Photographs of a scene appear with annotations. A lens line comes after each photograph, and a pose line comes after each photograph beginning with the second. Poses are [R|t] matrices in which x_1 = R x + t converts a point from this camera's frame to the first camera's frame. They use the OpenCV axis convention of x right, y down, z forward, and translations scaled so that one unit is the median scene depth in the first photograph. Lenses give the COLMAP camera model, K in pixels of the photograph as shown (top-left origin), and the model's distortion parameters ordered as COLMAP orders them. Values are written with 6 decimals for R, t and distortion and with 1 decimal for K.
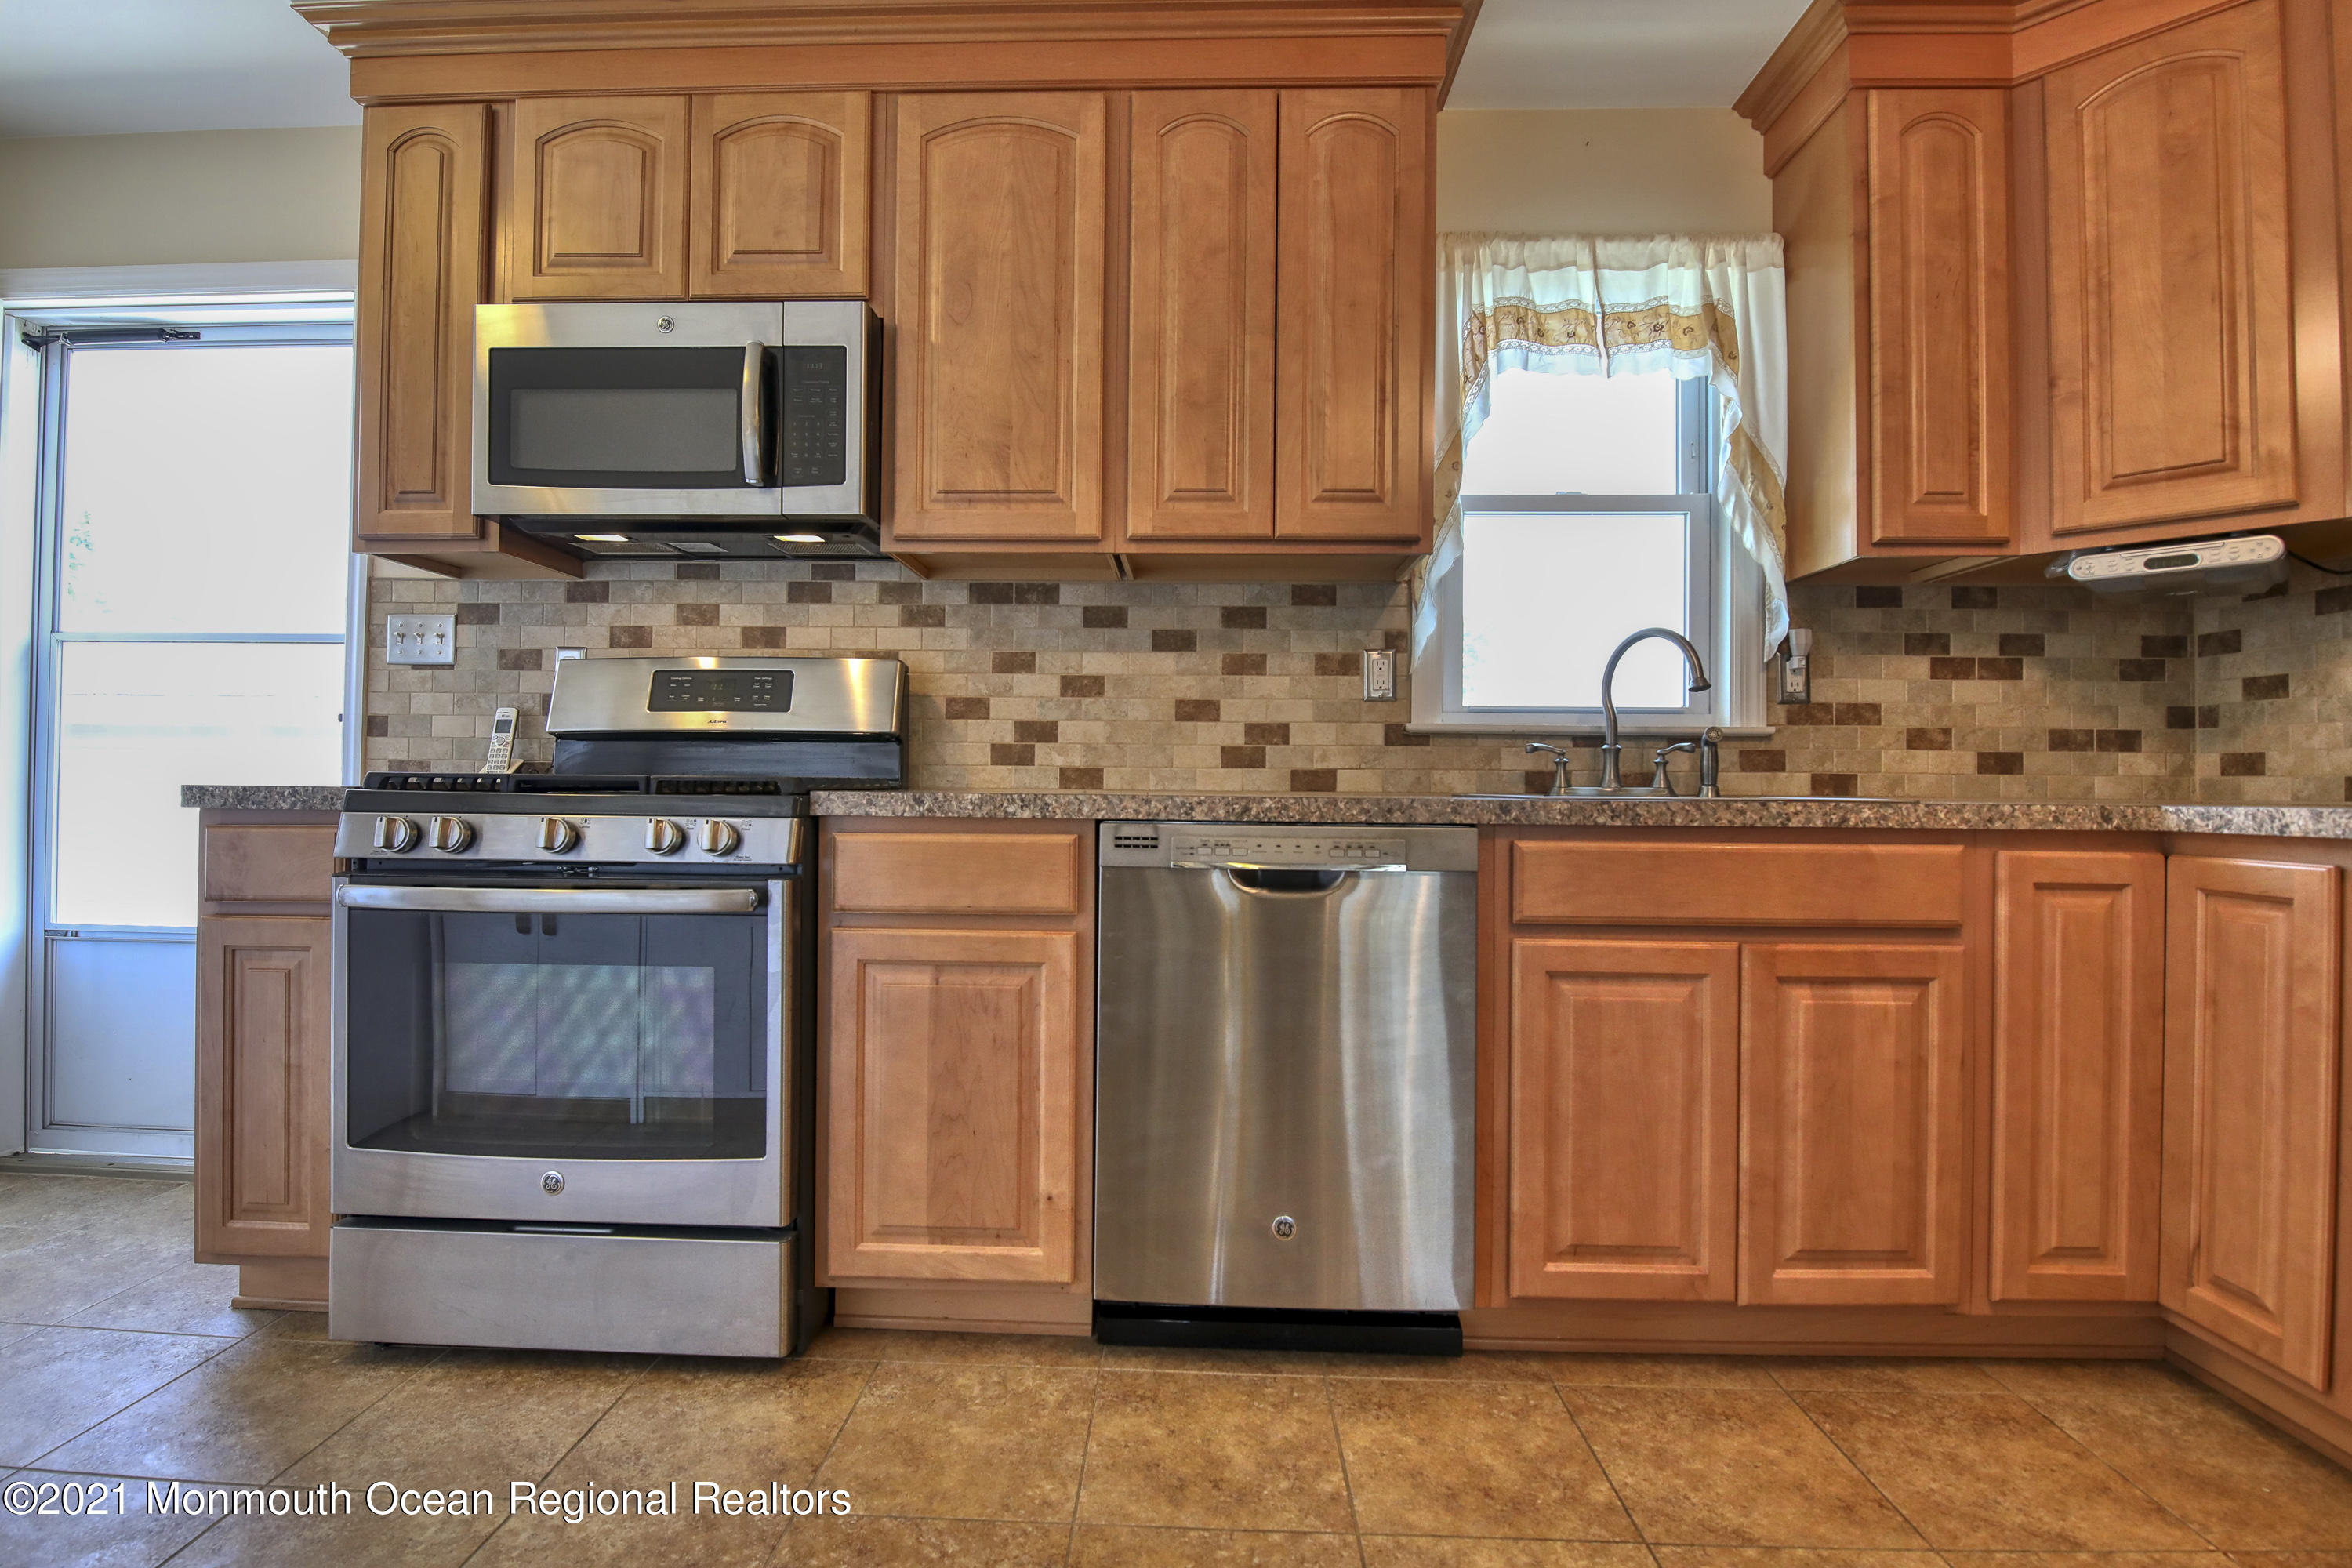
lens RADIAL K [[1080.4, 0, 1164.7], [0, 1080.4, 777.0], [0, 0, 1]] dist [-0.007967, -0.006980]
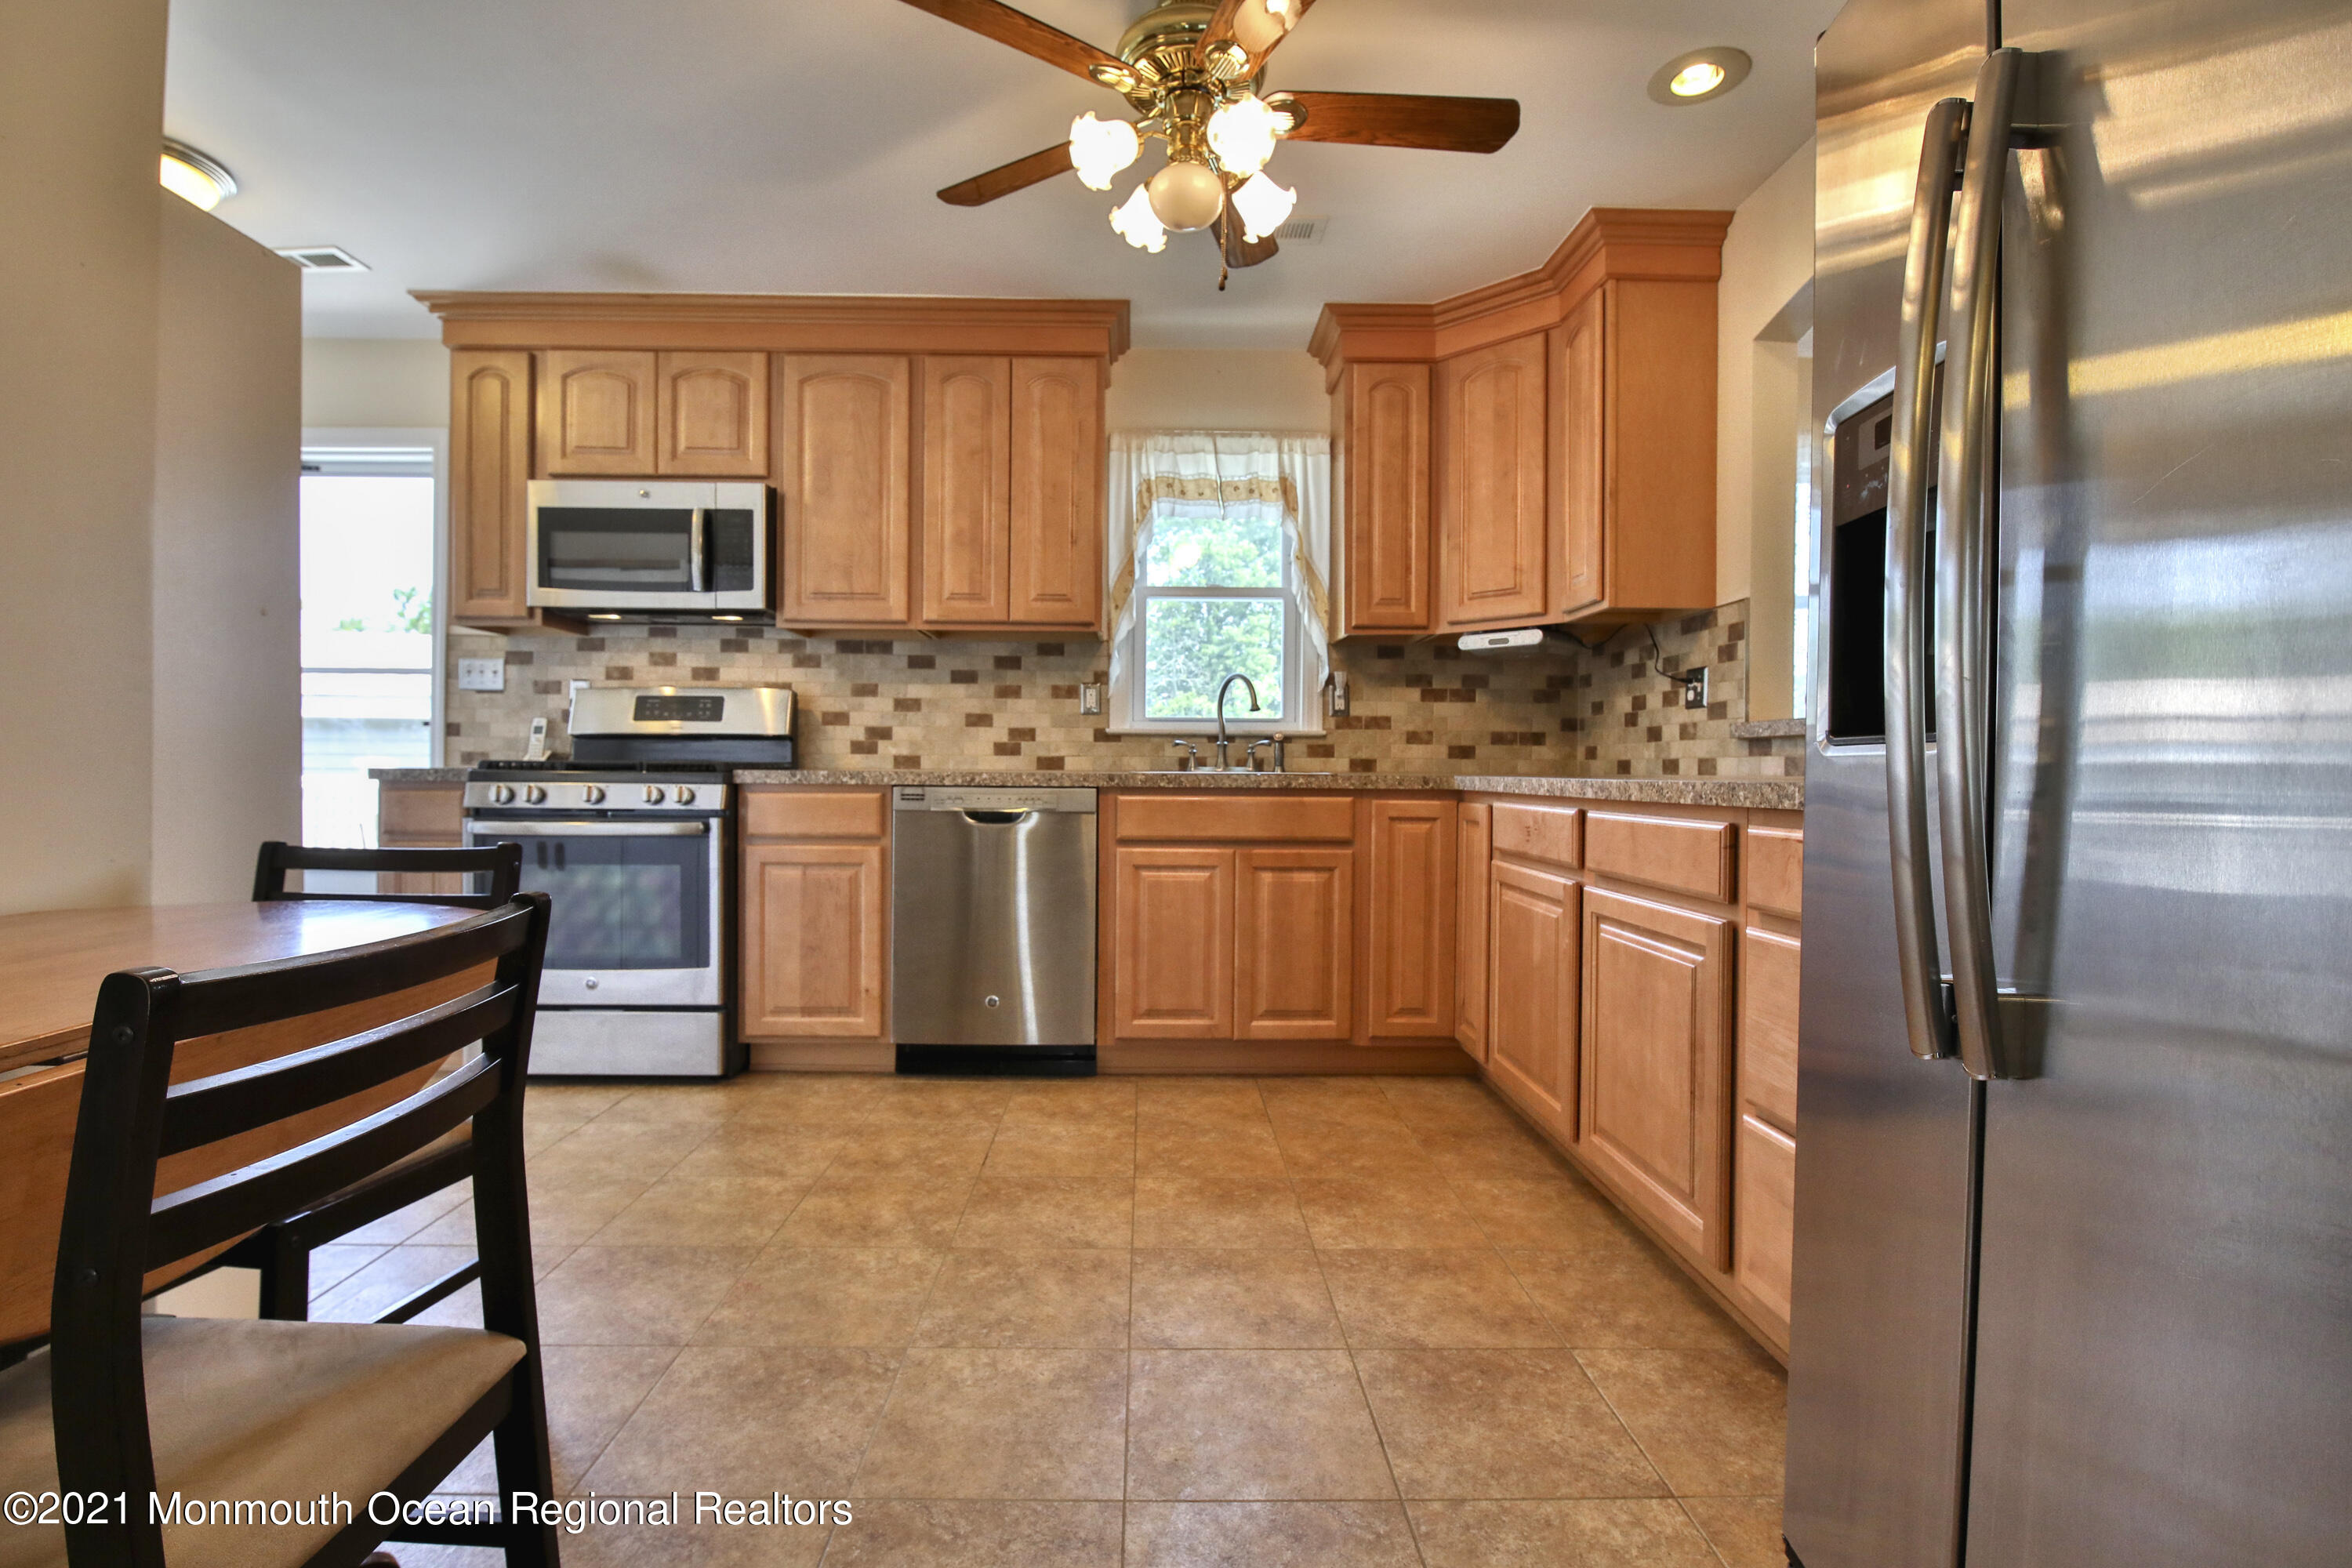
lens RADIAL K [[1080.4, 0, 1165.5], [0, 1080.4, 776.4], [0, 0, 1]] dist [-0.007967, -0.006980]
pose [[0.998592, -0.002296, 0.053005, 0.263353], [0.001456, 0.999873, 0.015891, -0.003151], [-0.053035, -0.015791, 0.998468, -0.743149]]
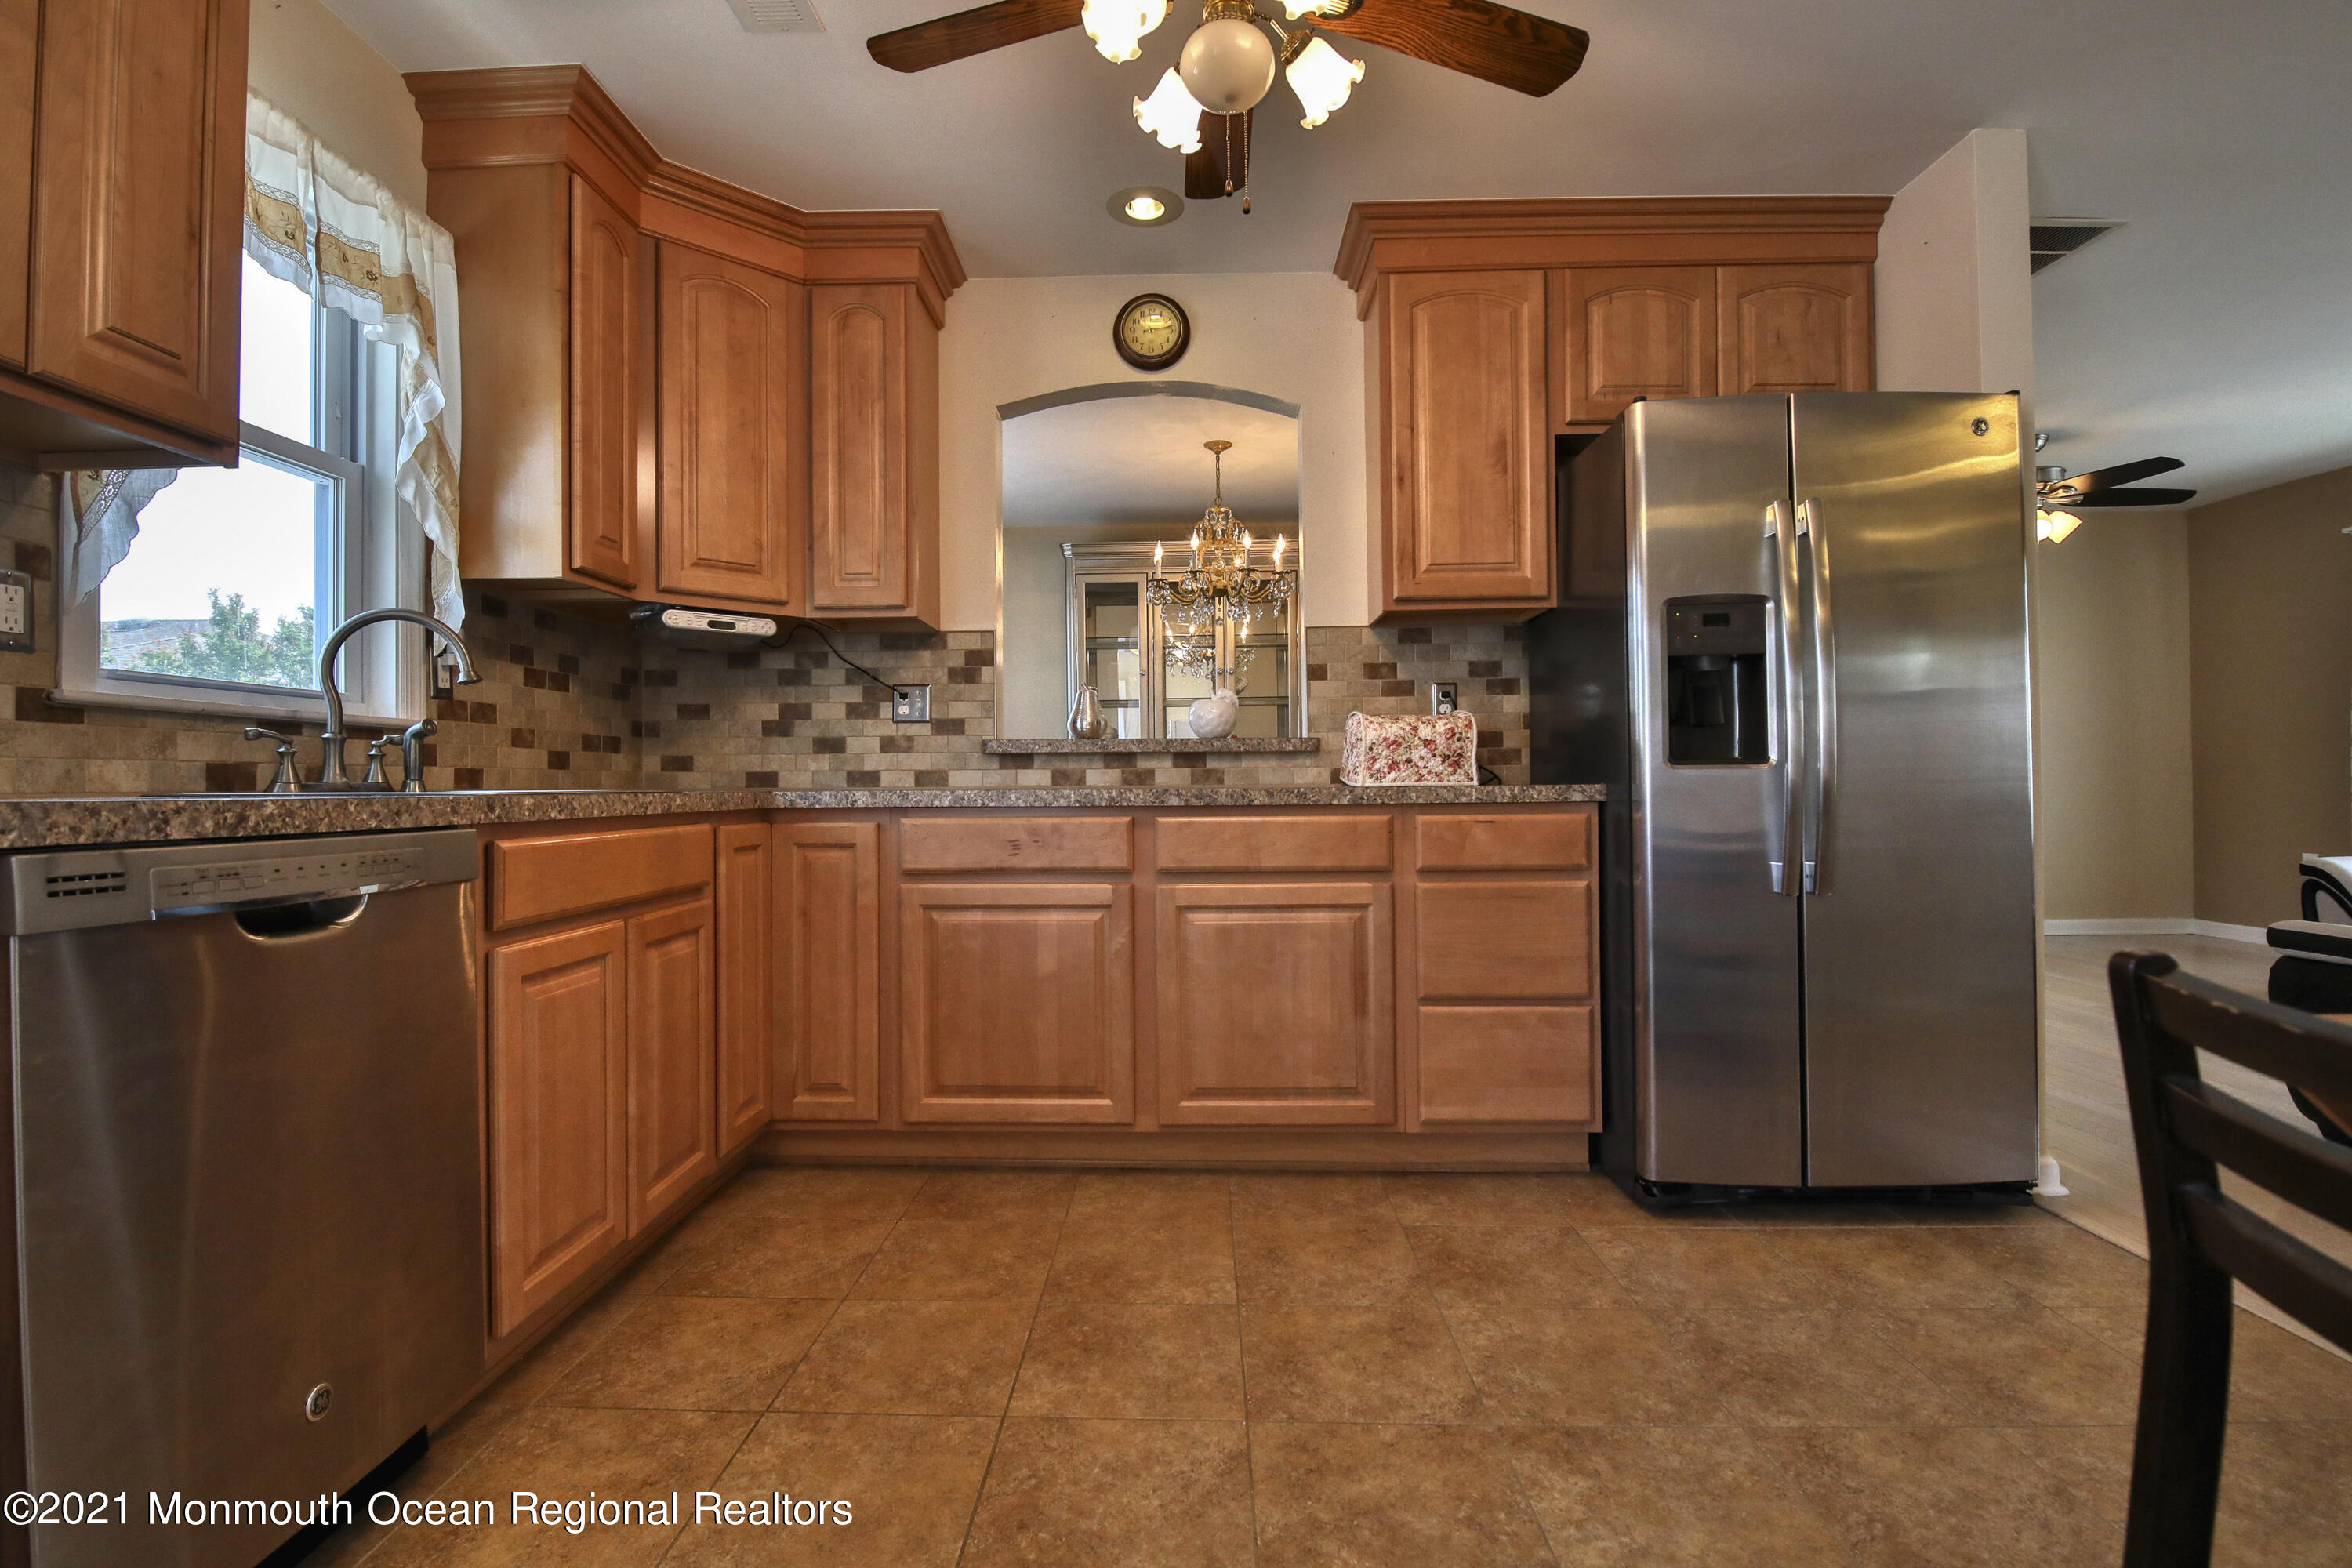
lens RADIAL K [[1080.4, 0, 1165.5], [0, 1080.4, 776.9], [0, 0, 1]] dist [-0.007967, -0.006980]
pose [[-0.012686, -0.002389, 0.999917, -0.505344], [-0.002523, 0.999994, 0.002357, 0.001175], [-0.999916, -0.002493, -0.012692, 0.380070]]
